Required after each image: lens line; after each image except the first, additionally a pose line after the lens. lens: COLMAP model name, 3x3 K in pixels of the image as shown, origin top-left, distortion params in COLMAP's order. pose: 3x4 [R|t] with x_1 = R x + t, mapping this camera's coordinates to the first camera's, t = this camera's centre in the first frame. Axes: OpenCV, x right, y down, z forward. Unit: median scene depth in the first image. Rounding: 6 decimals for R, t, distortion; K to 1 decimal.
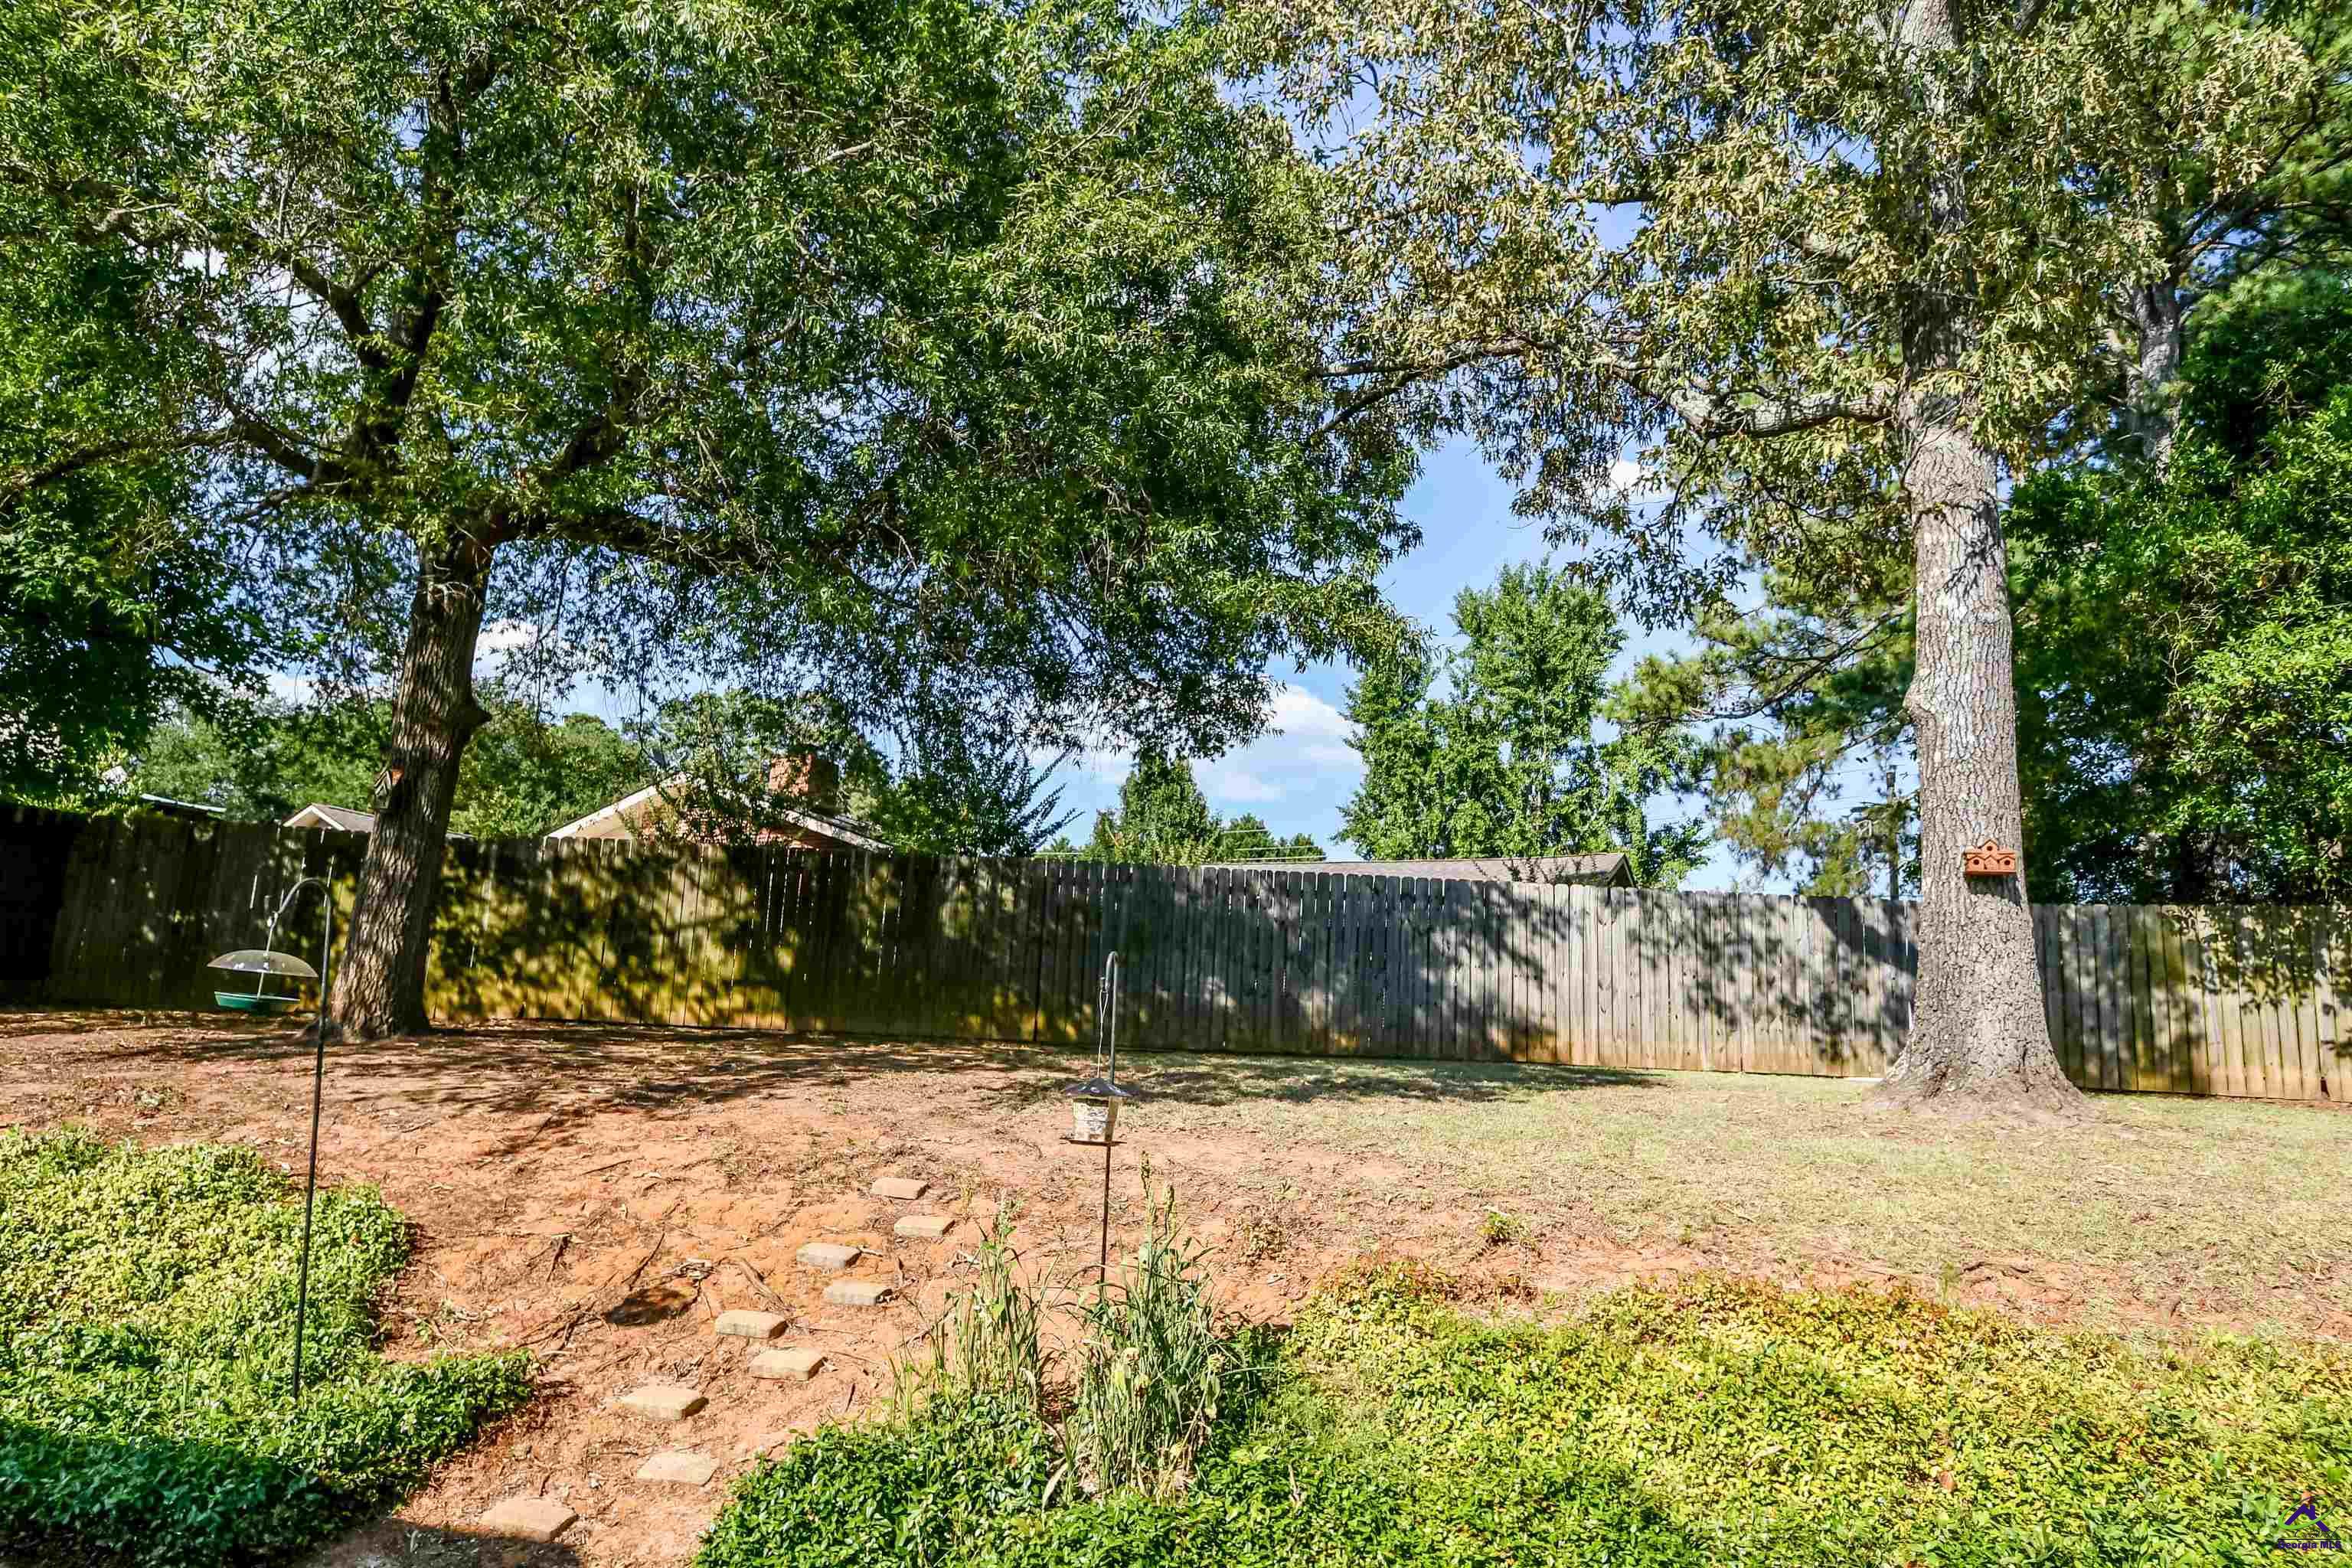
lens RADIAL K [[1434.1, 0, 1175.7], [0, 1434.1, 778.1], [0, 0, 1]] dist [0.006510, -0.008815]
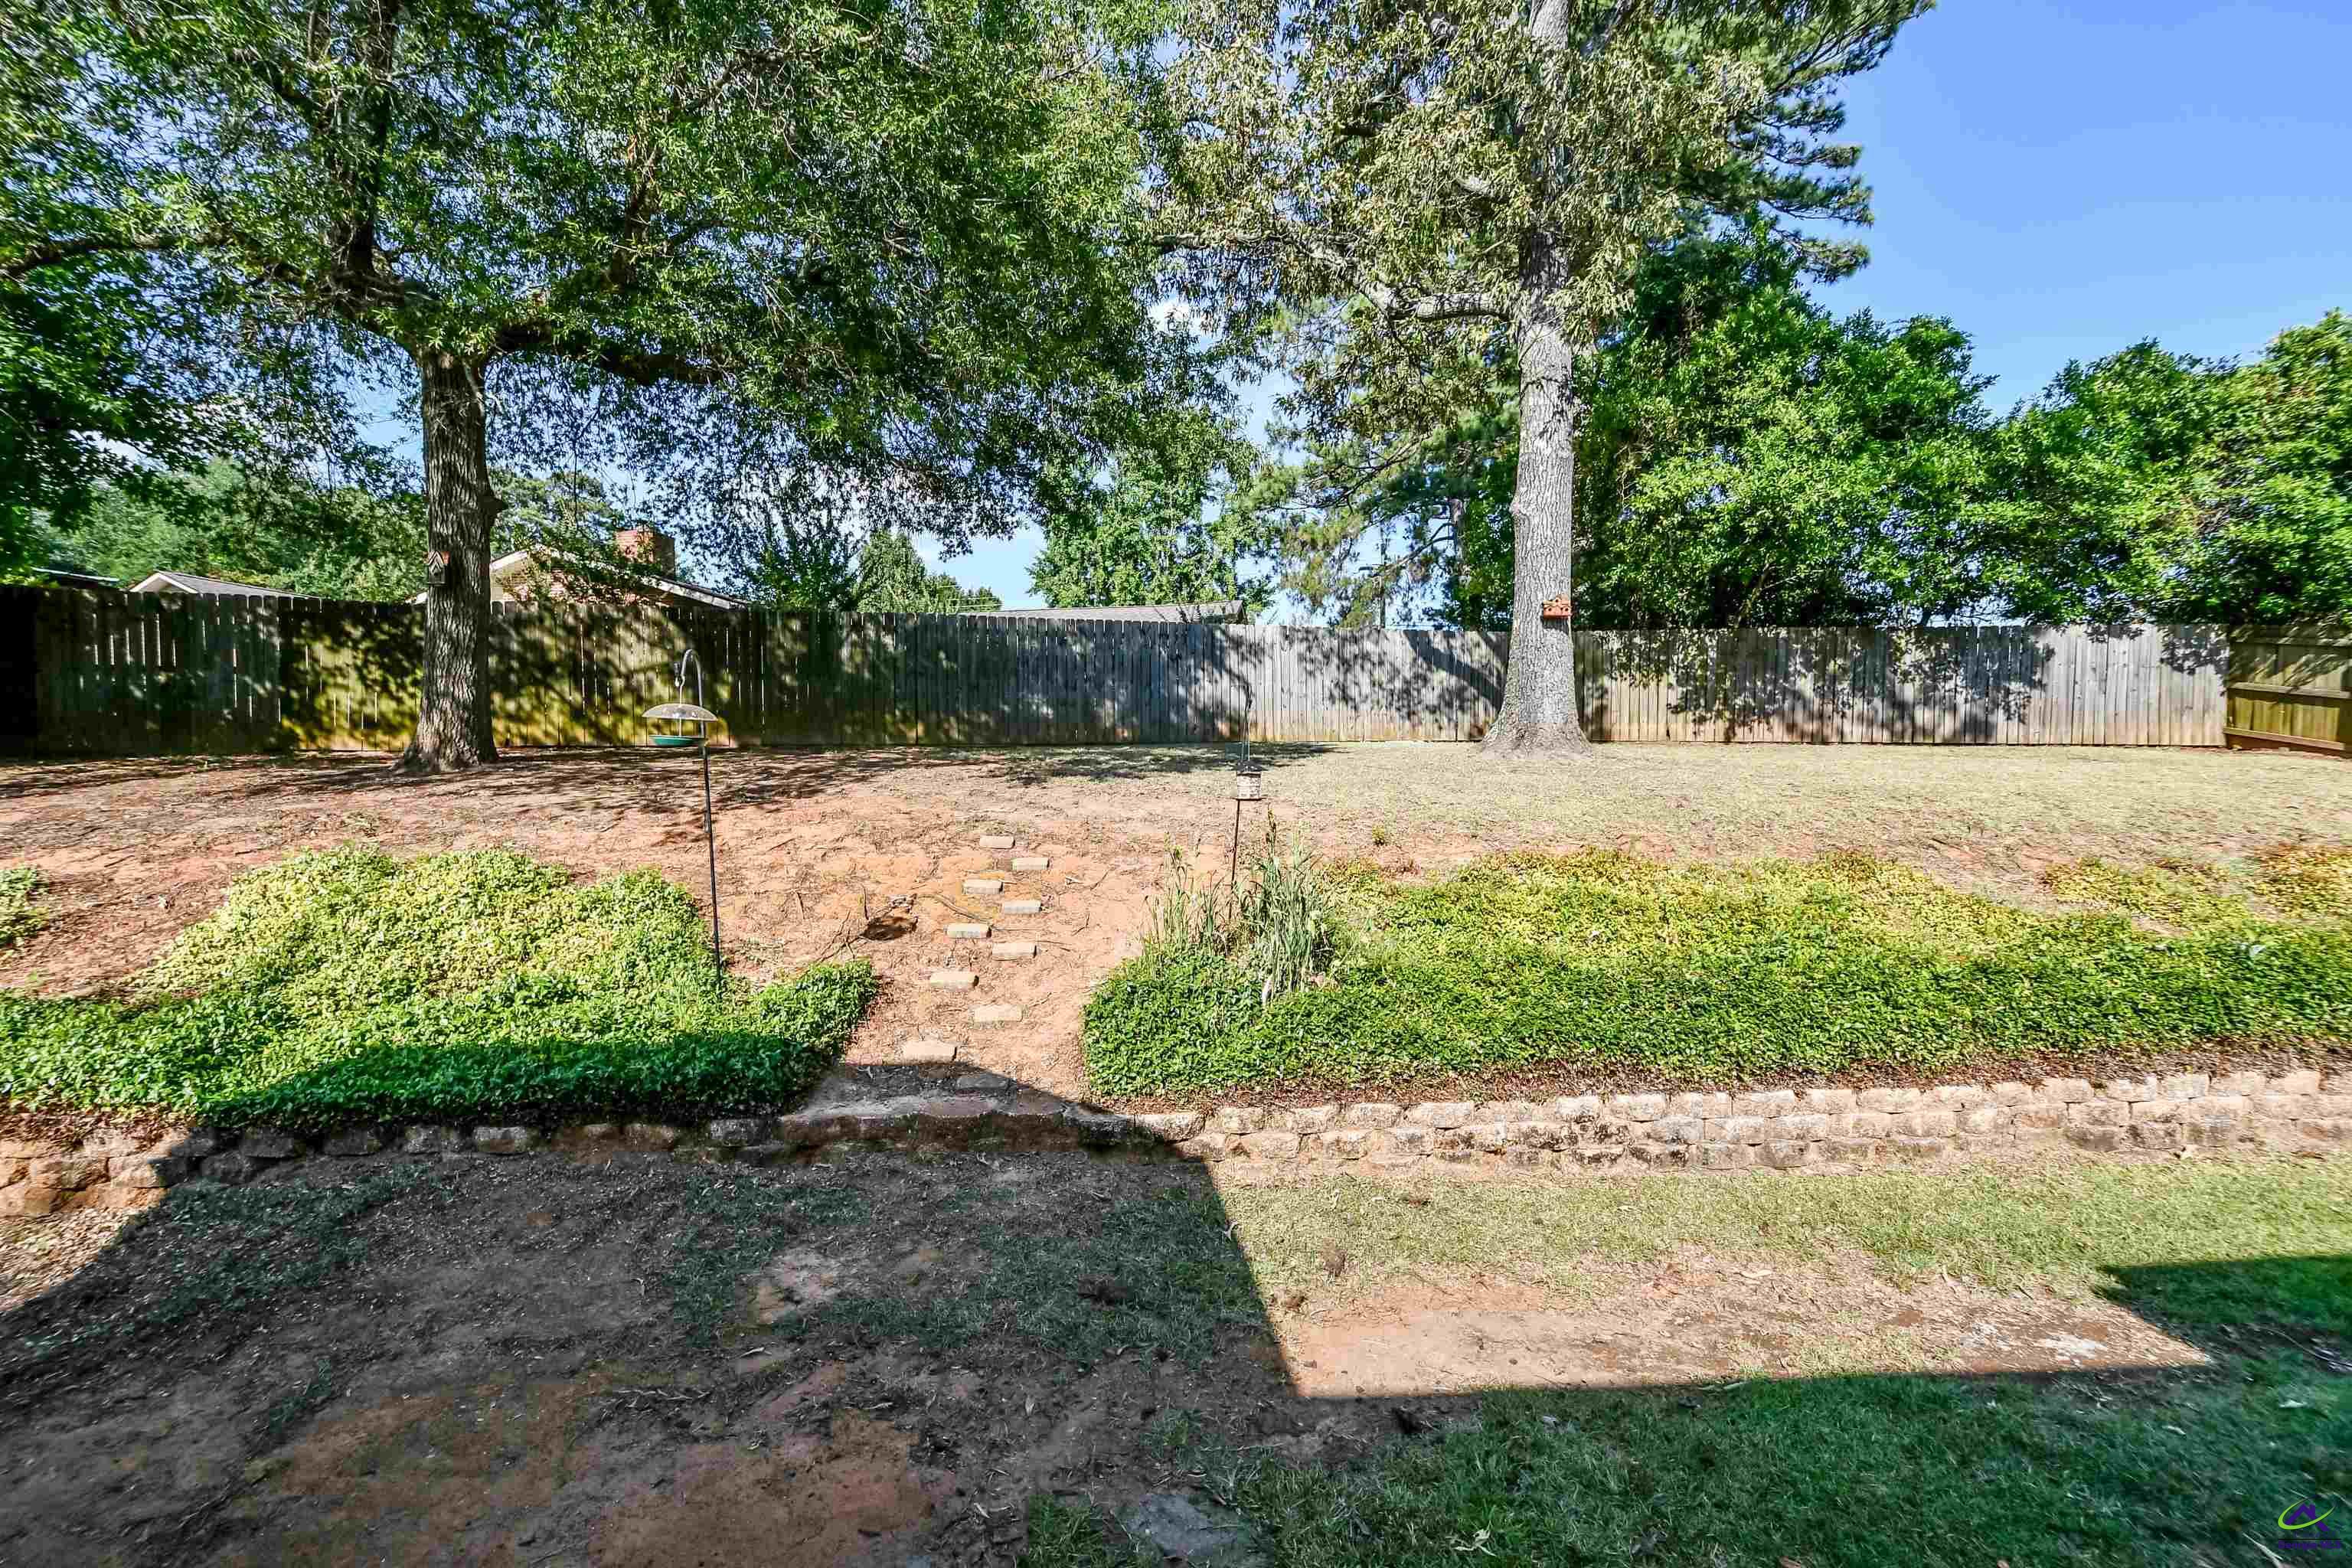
lens RADIAL K [[1028.7, 0, 1167.2], [0, 1028.7, 779.7], [0, 0, 1]] dist [0.004209, -0.006499]
pose [[0.959234, -0.059835, 0.276205, -0.141319], [-0.003450, 0.974778, 0.223148, -0.009306], [-0.282591, -0.215004, 0.934835, -0.021577]]
